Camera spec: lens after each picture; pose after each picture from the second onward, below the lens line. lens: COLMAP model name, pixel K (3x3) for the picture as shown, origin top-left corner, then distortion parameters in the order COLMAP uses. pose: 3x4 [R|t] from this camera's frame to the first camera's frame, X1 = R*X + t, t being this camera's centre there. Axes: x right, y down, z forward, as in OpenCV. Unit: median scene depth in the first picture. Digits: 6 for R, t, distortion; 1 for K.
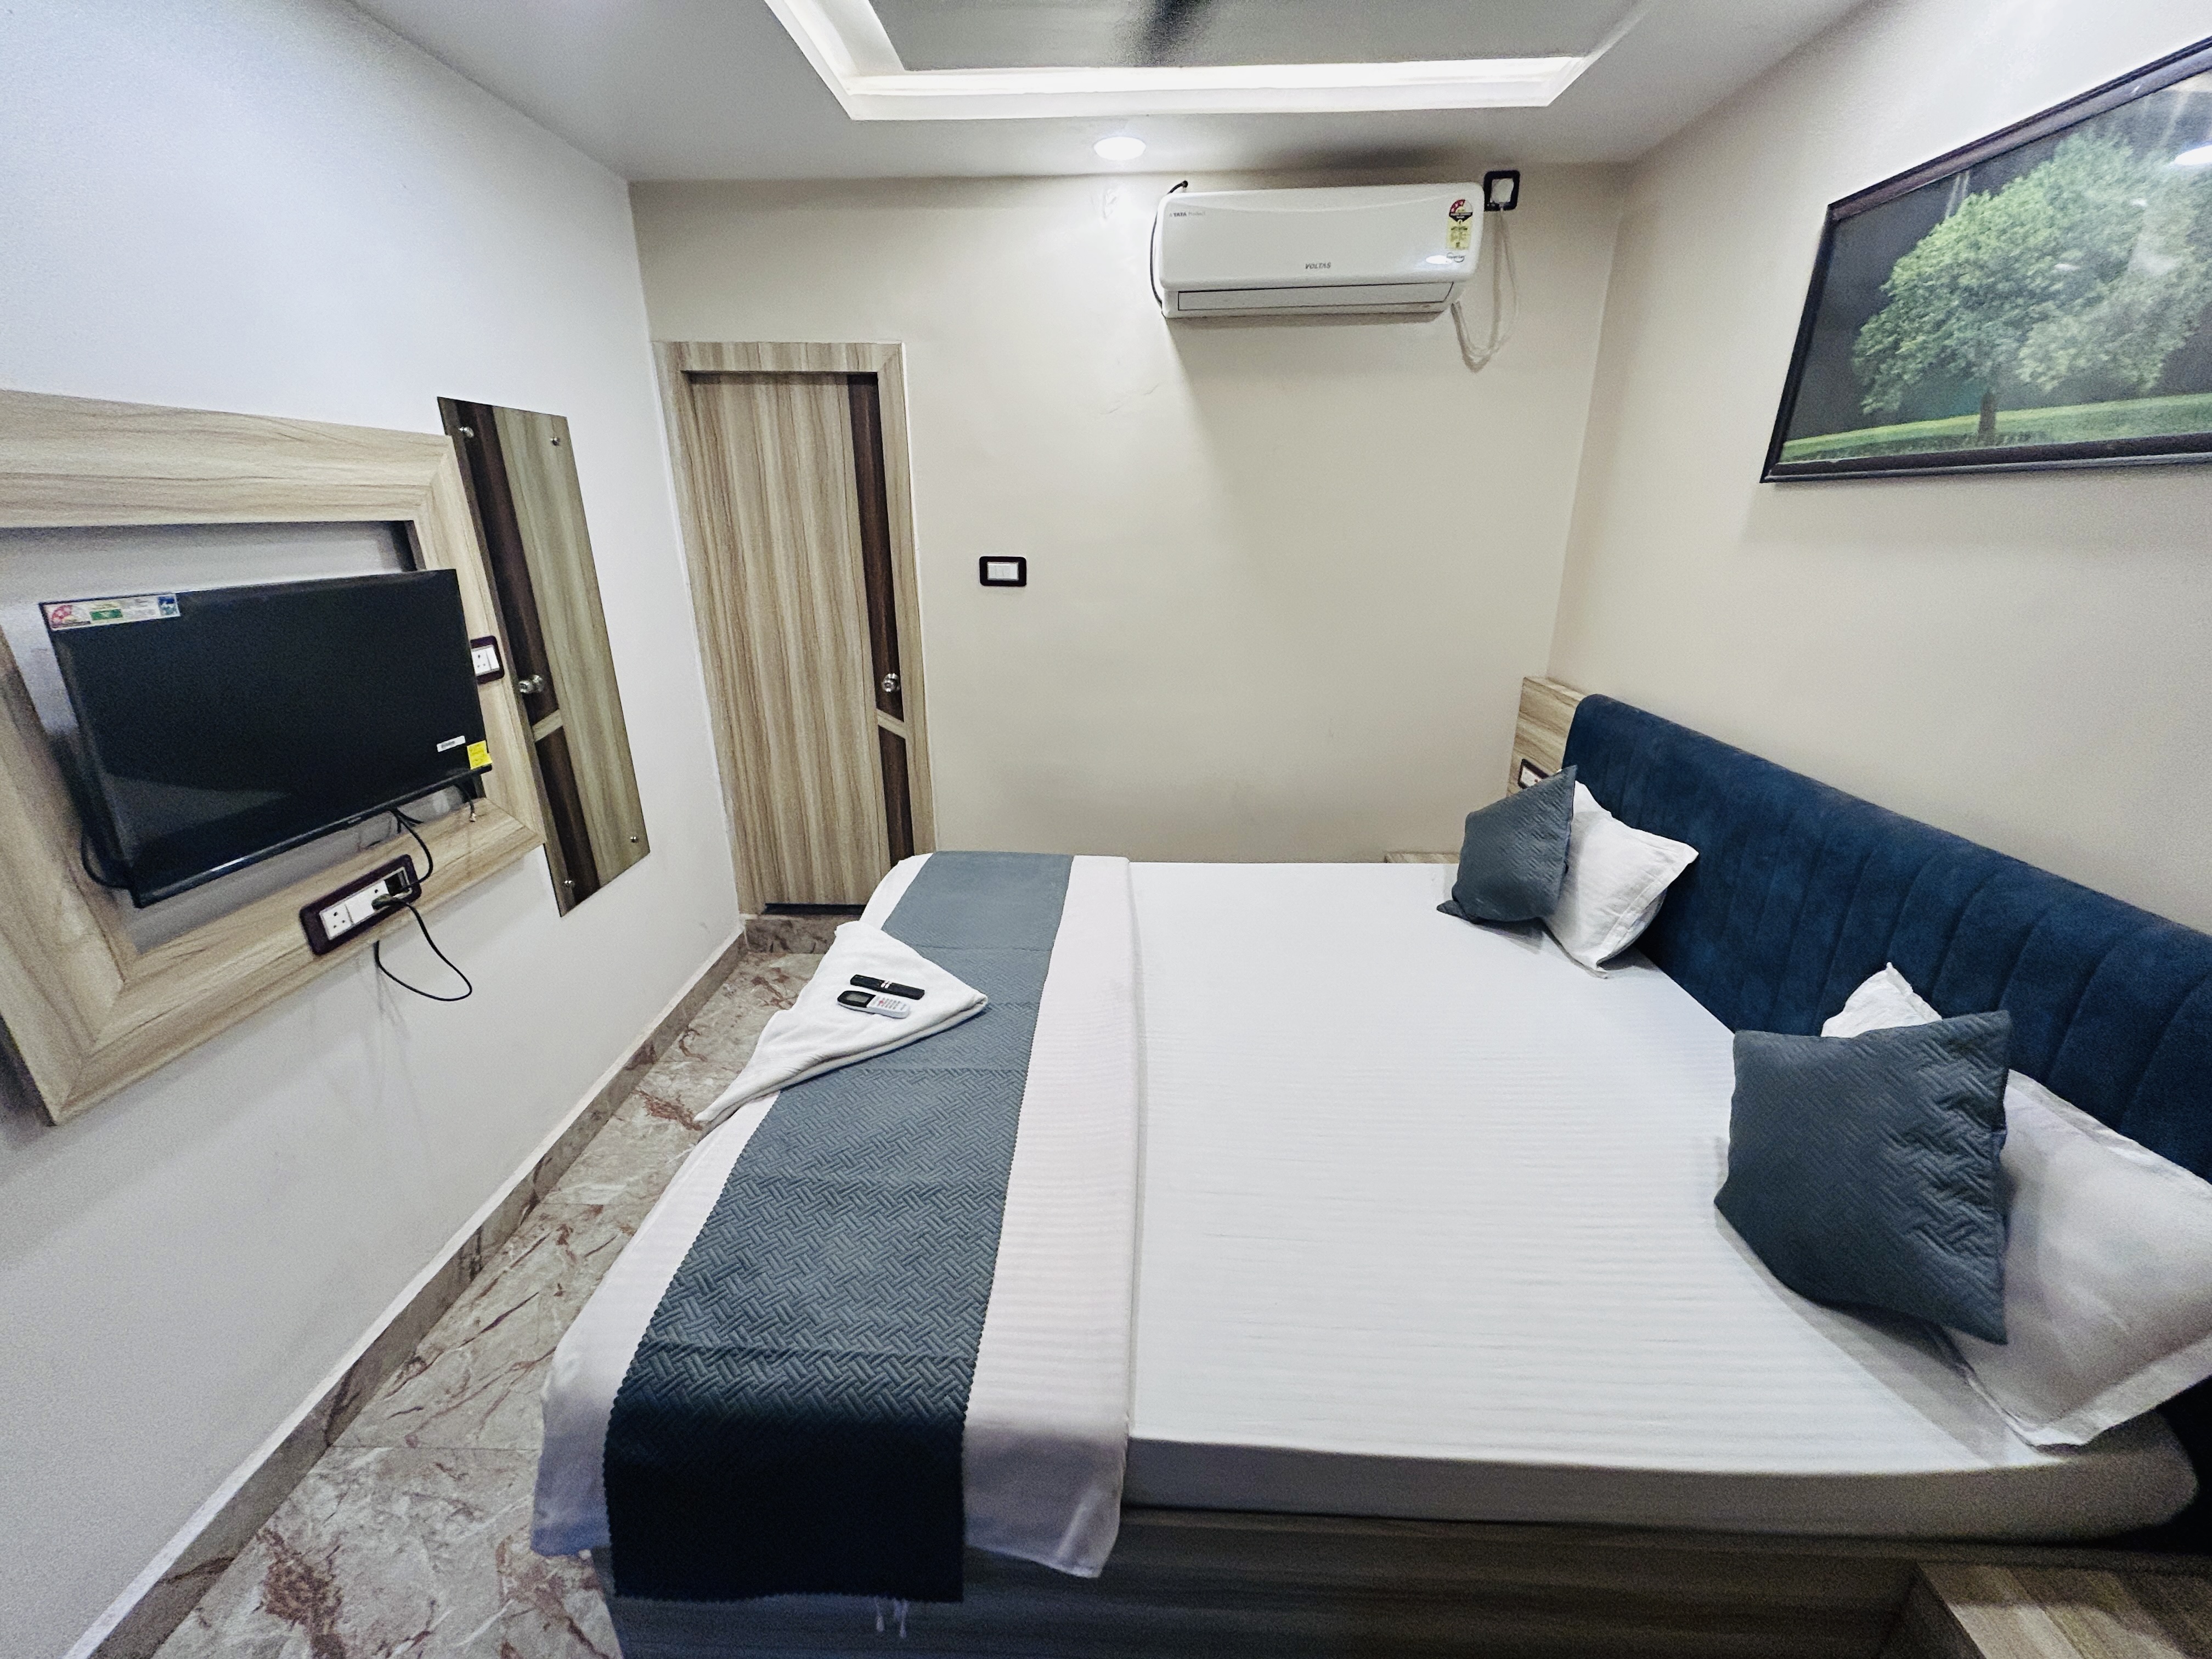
lens RADIAL K [[889.8, 0, 1106.0], [0, 889.8, 829.5], [0, 0, 1]] dist [-0.001172, 0.000403]
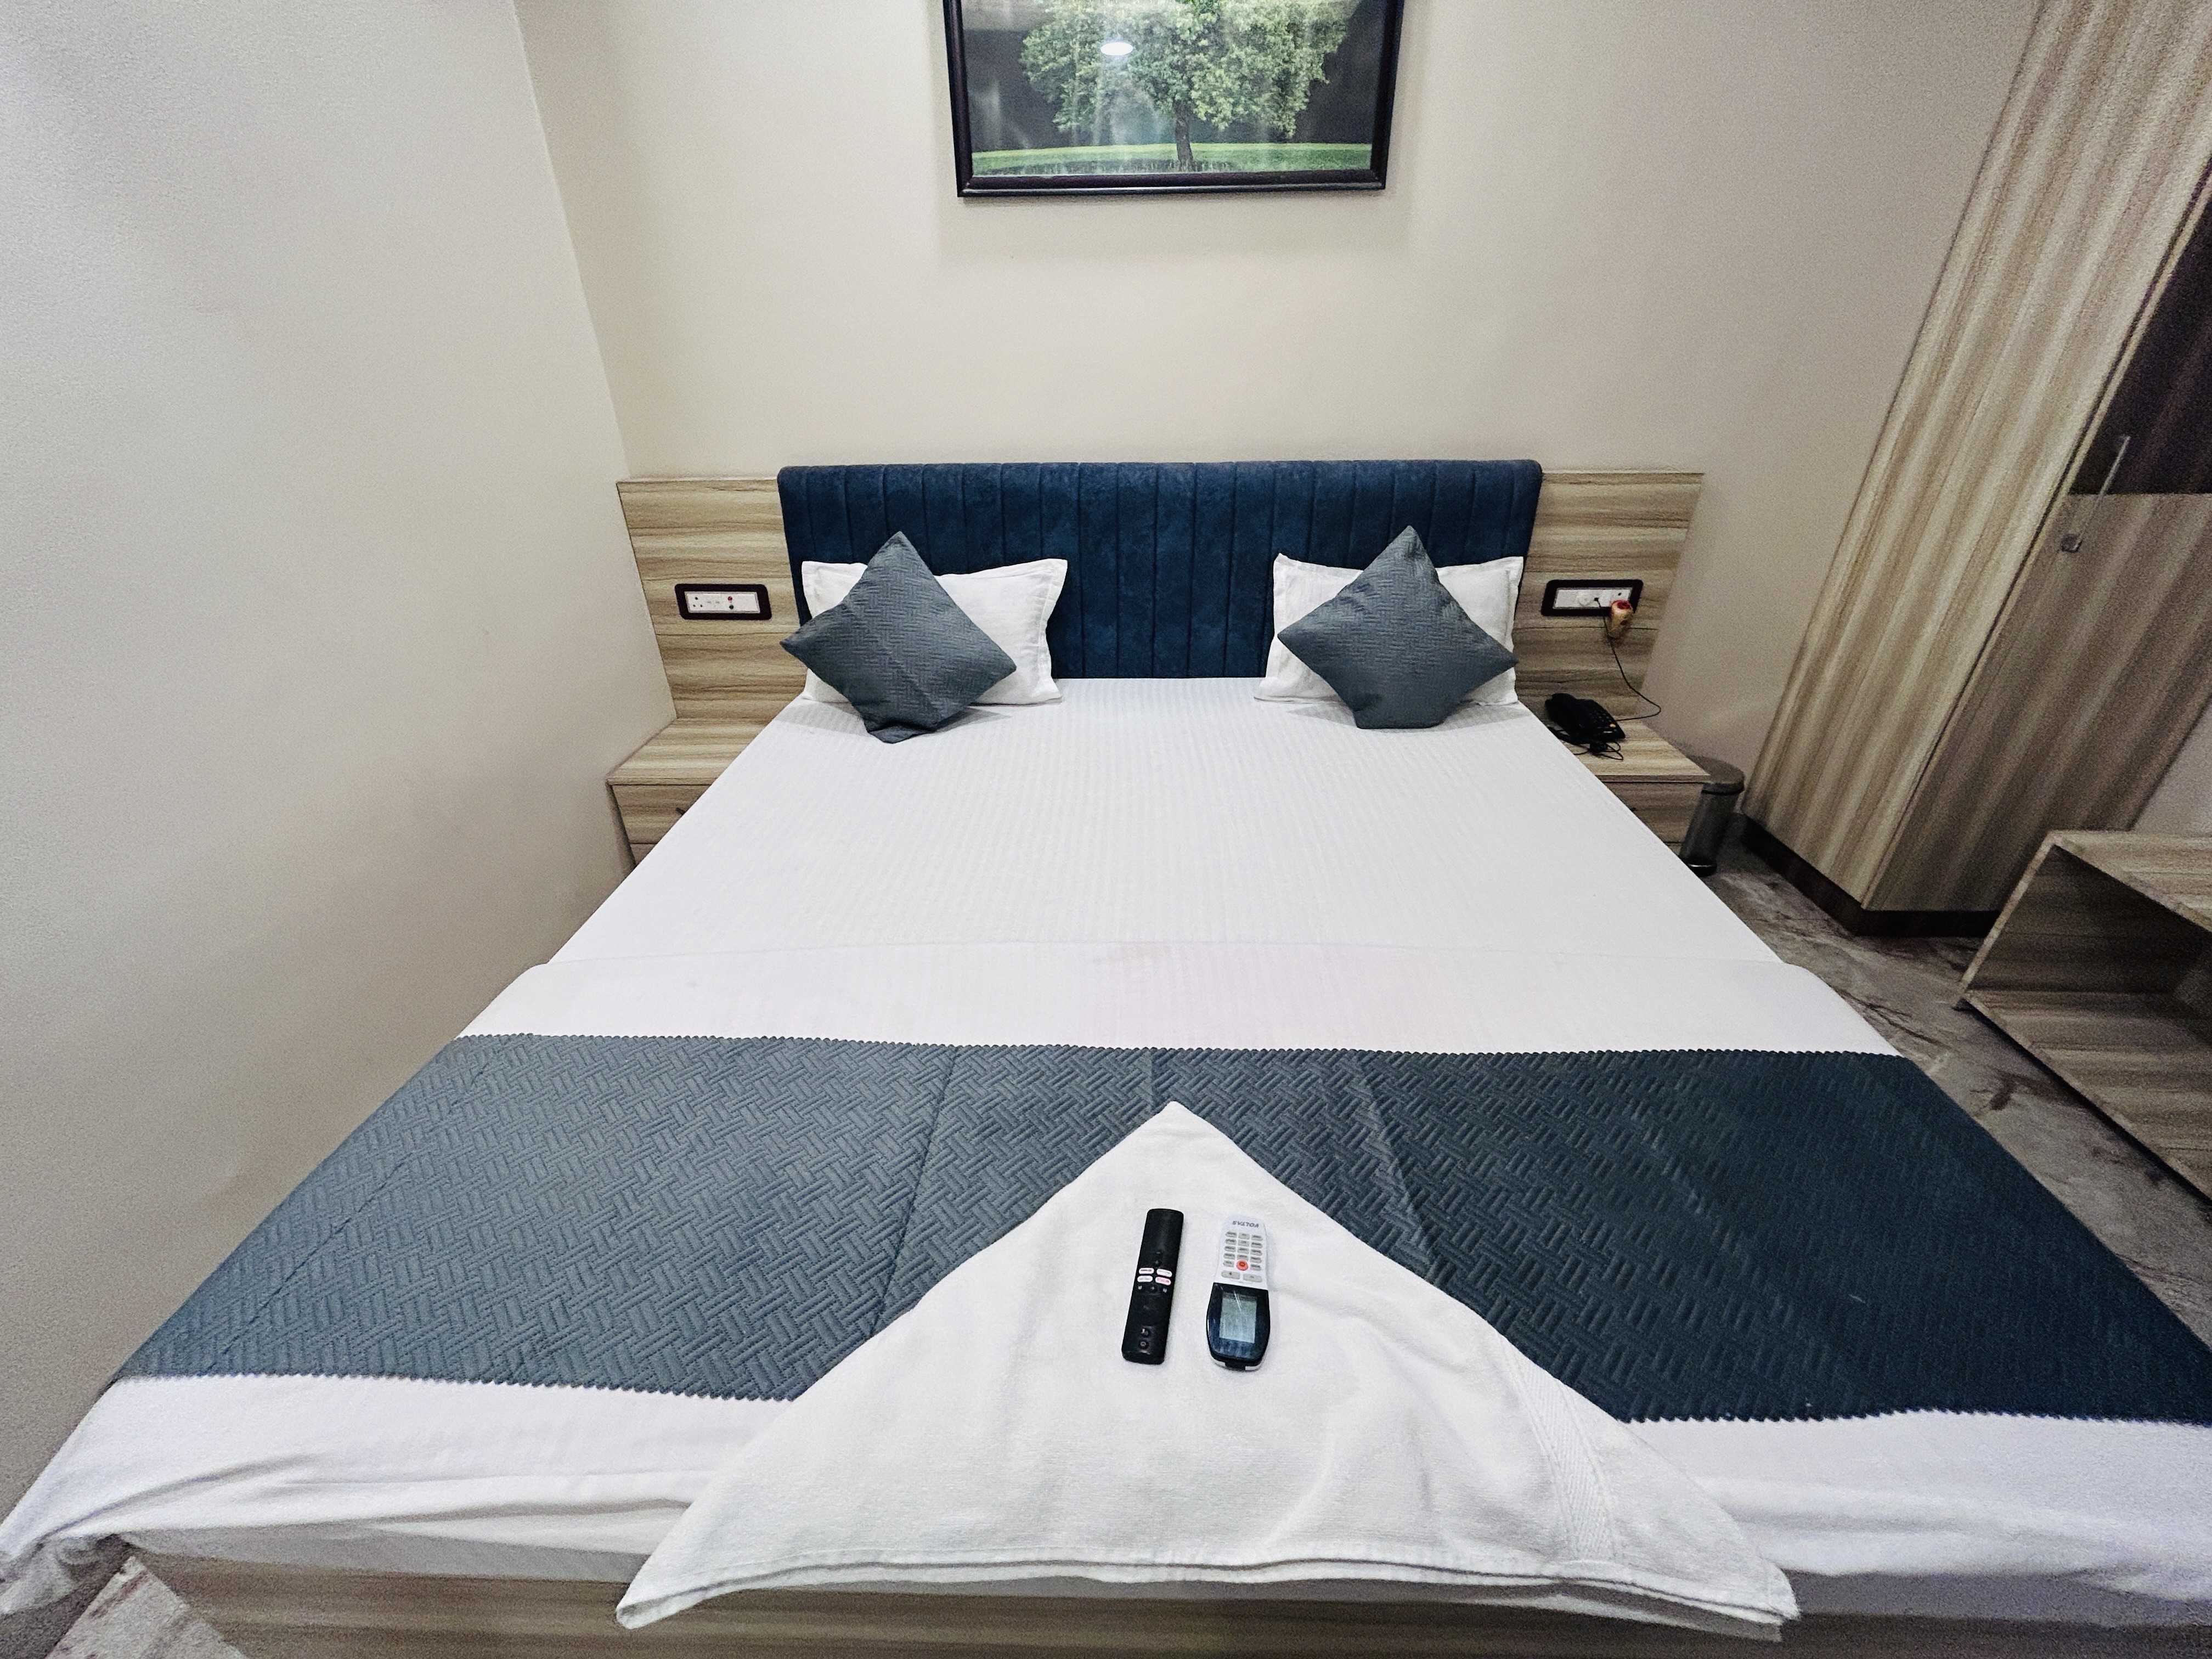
lens RADIAL K [[948.9, 0, 1109.8], [0, 948.9, 833.0], [0, 0, 1]] dist [0.000322, 0.000359]
pose [[-0.005313, -0.517932, 0.855405, -0.534086], [0.350908, 0.800054, 0.486597, -0.257465], [-0.936395, 0.302754, 0.177495, 0.807344]]
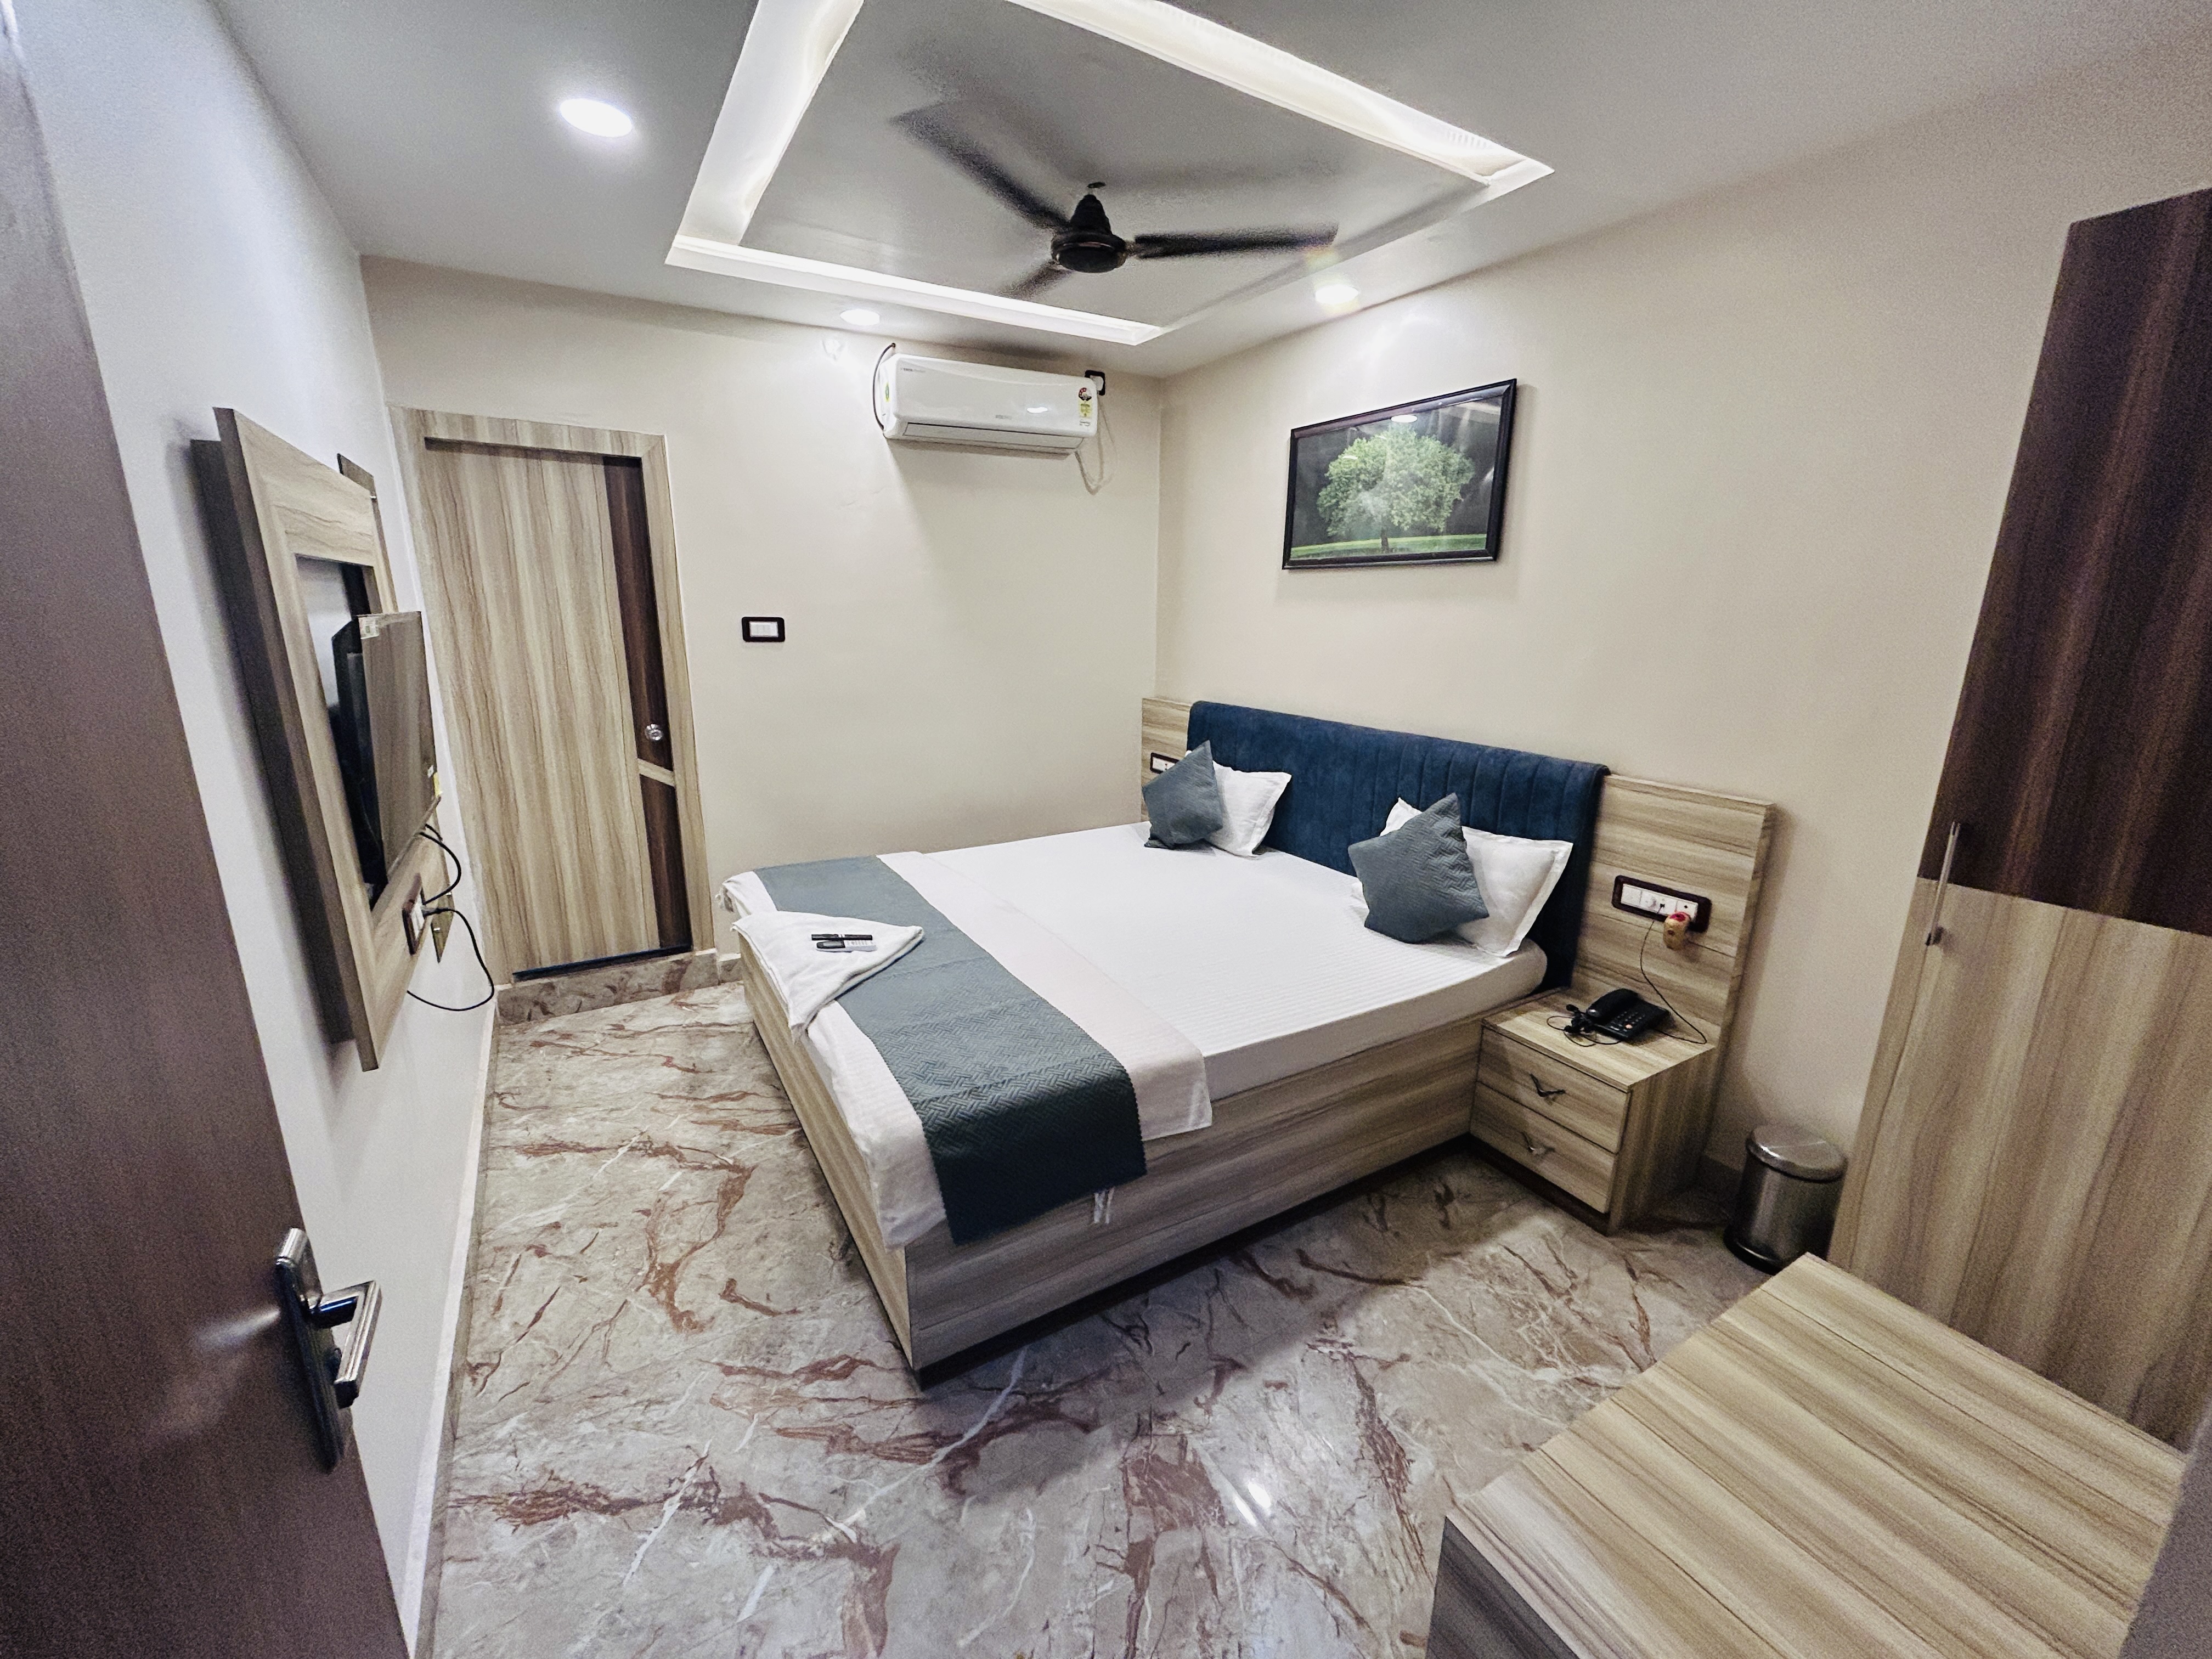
lens RADIAL K [[889.8, 0, 1106.0], [0, 889.8, 829.5], [0, 0, 1]] dist [-0.001172, 0.000403]
pose [[0.841998, -0.124903, 0.524822, -0.546550], [0.172965, 0.983975, -0.043319, 0.138429], [-0.511001, 0.127251, 0.850109, -0.272331]]
